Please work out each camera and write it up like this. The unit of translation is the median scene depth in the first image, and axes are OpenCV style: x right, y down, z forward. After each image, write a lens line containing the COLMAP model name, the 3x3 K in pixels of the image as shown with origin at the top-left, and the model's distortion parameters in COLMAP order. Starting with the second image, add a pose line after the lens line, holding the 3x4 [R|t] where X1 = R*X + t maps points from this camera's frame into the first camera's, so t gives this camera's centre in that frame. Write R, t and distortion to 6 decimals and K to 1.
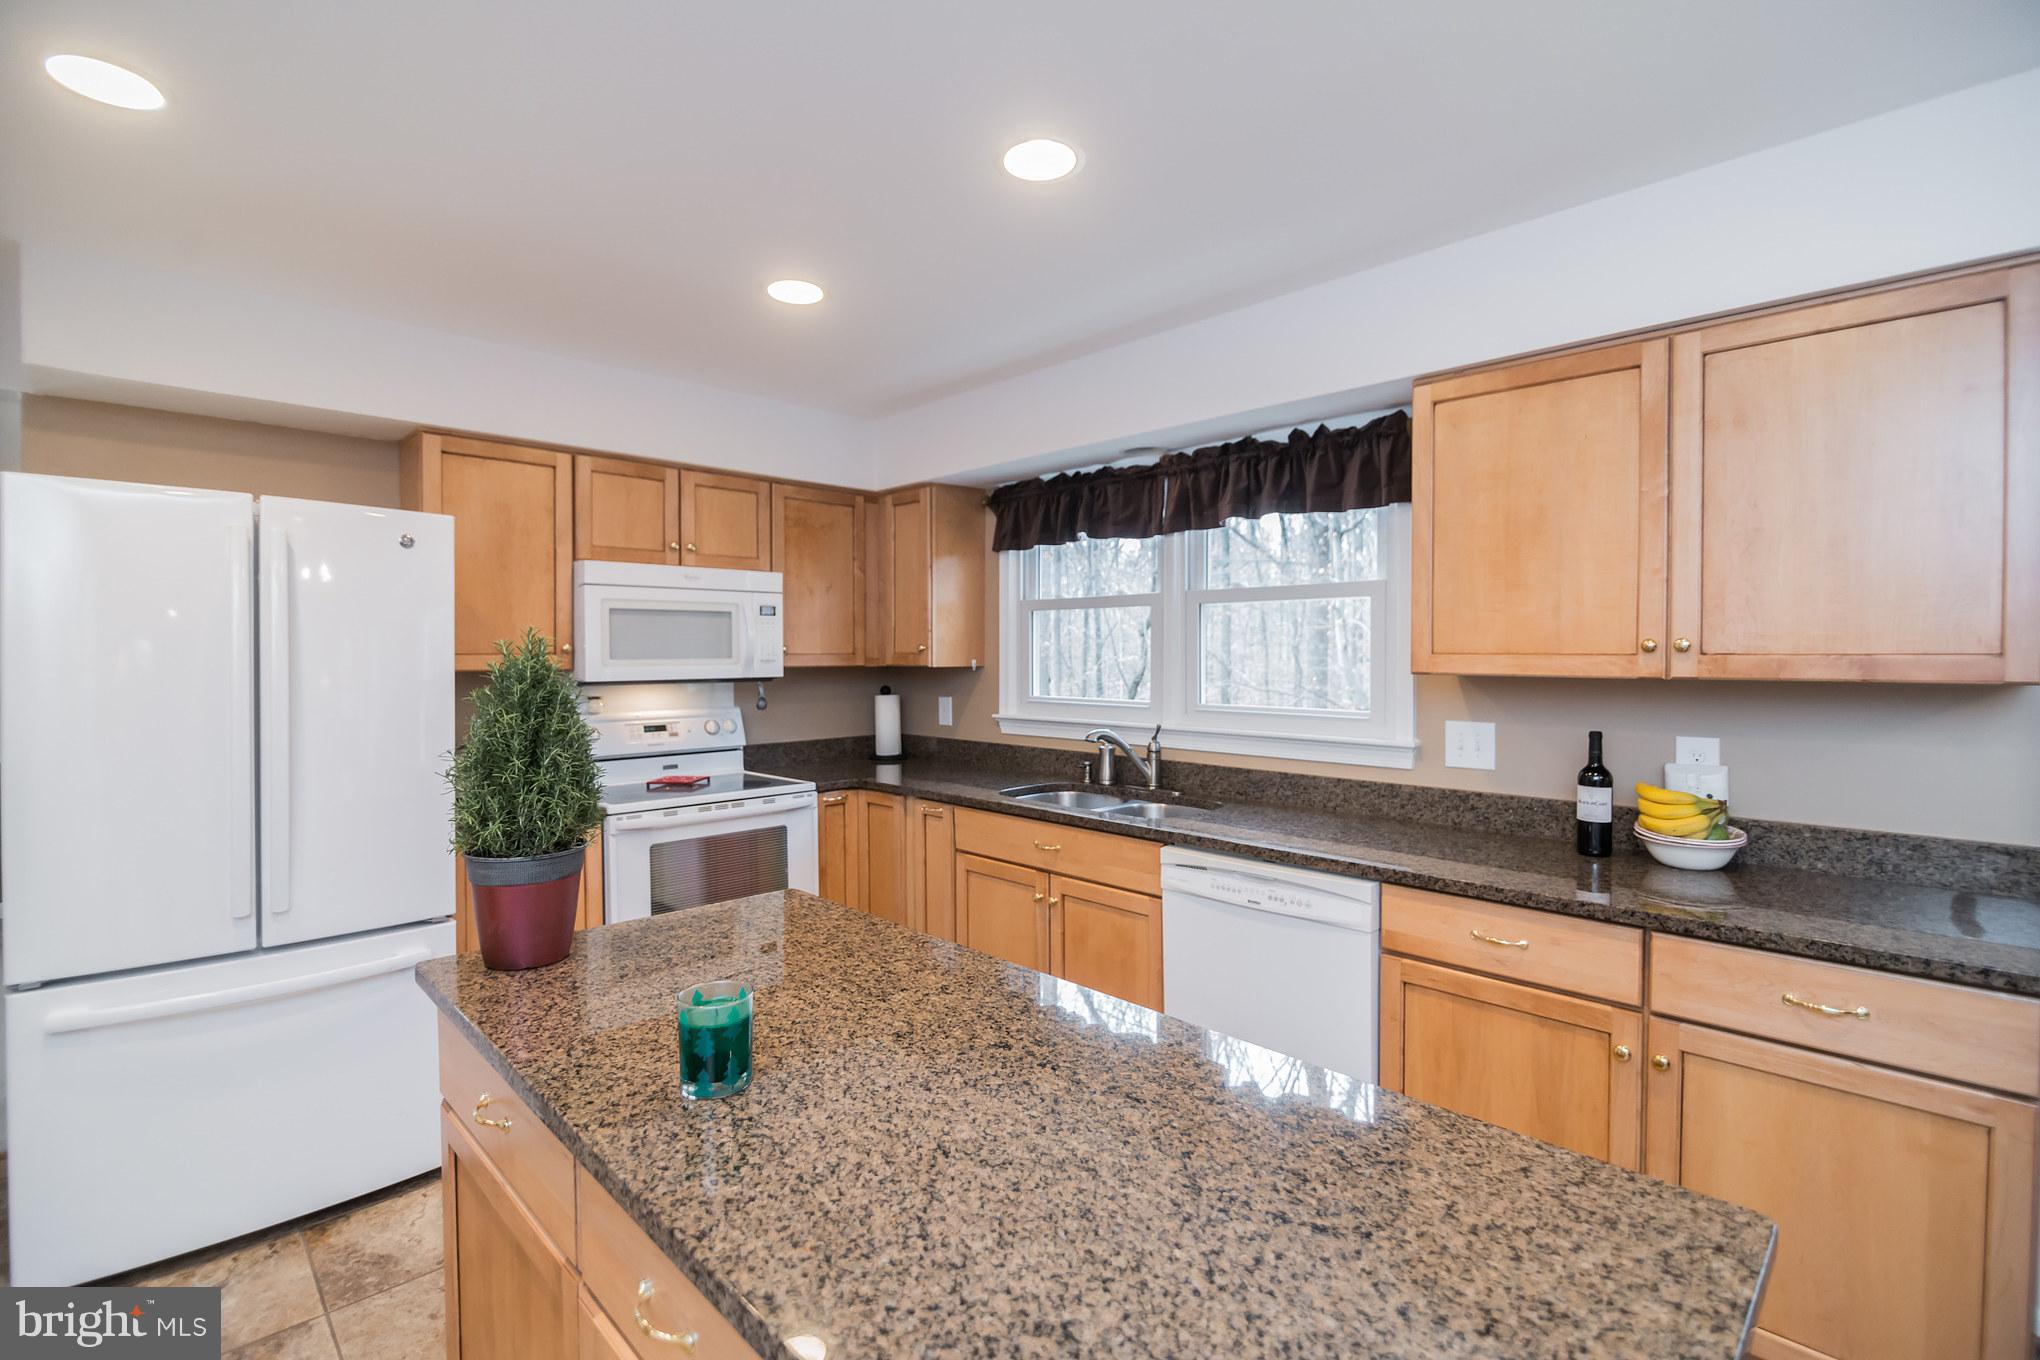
lens RADIAL K [[914.5, 0, 1018.0], [0, 914.5, 671.4], [0, 0, 1]] dist [-0.013617, -0.000467]
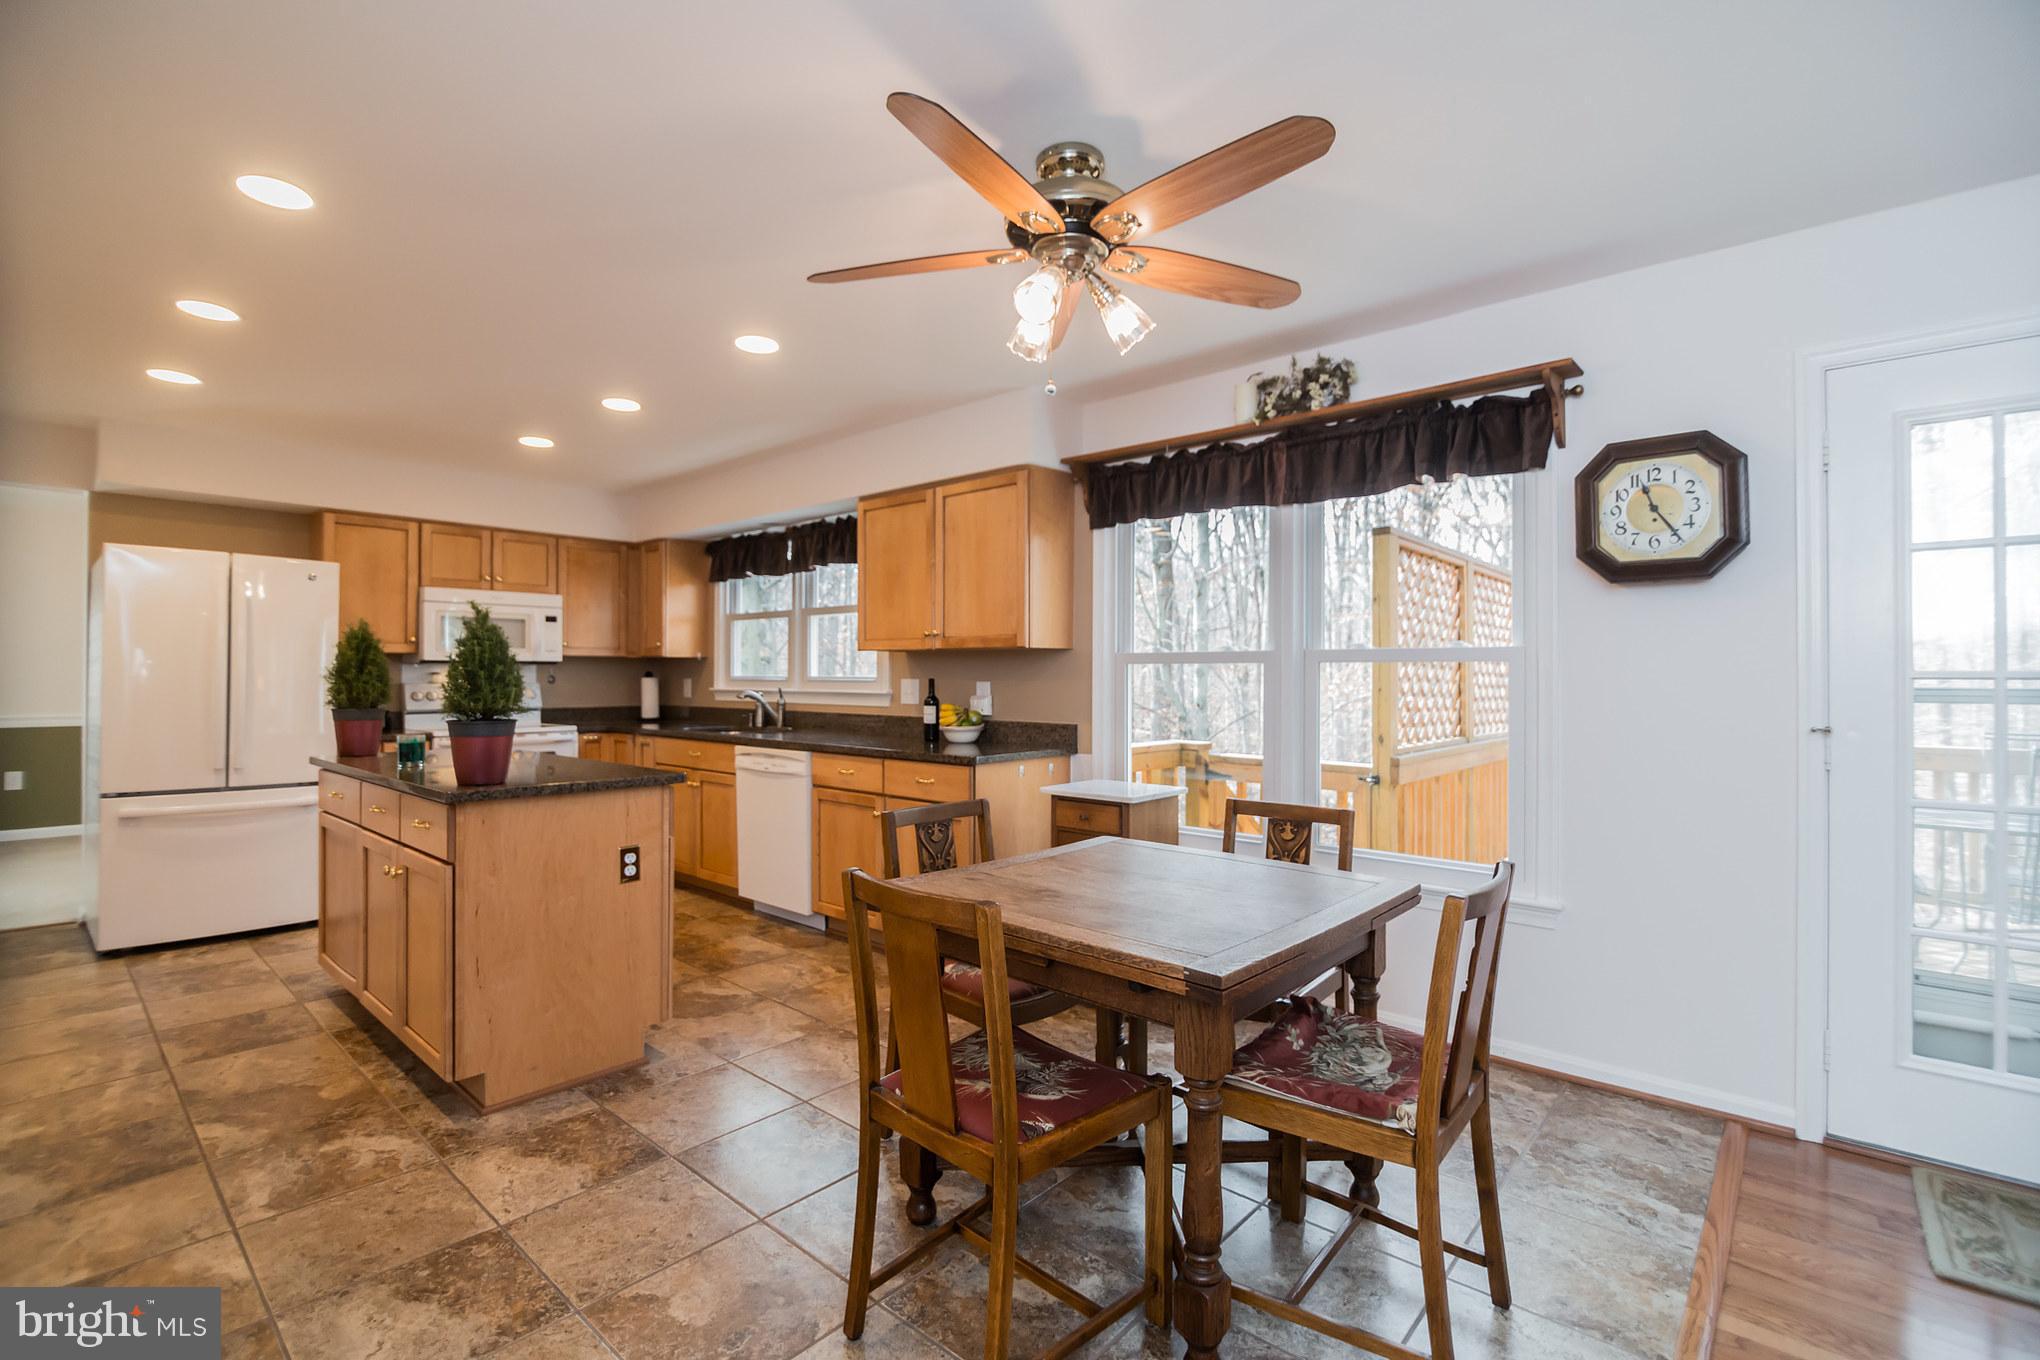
lens RADIAL K [[914.5, 0, 1018.0], [0, 914.5, 671.4], [0, 0, 1]] dist [-0.013617, -0.000467]
pose [[0.997886, 0.004249, 0.064850, 0.505146], [-0.002615, 0.999677, -0.025273, 0.072447], [-0.064936, 0.025050, 0.997575, -0.731251]]
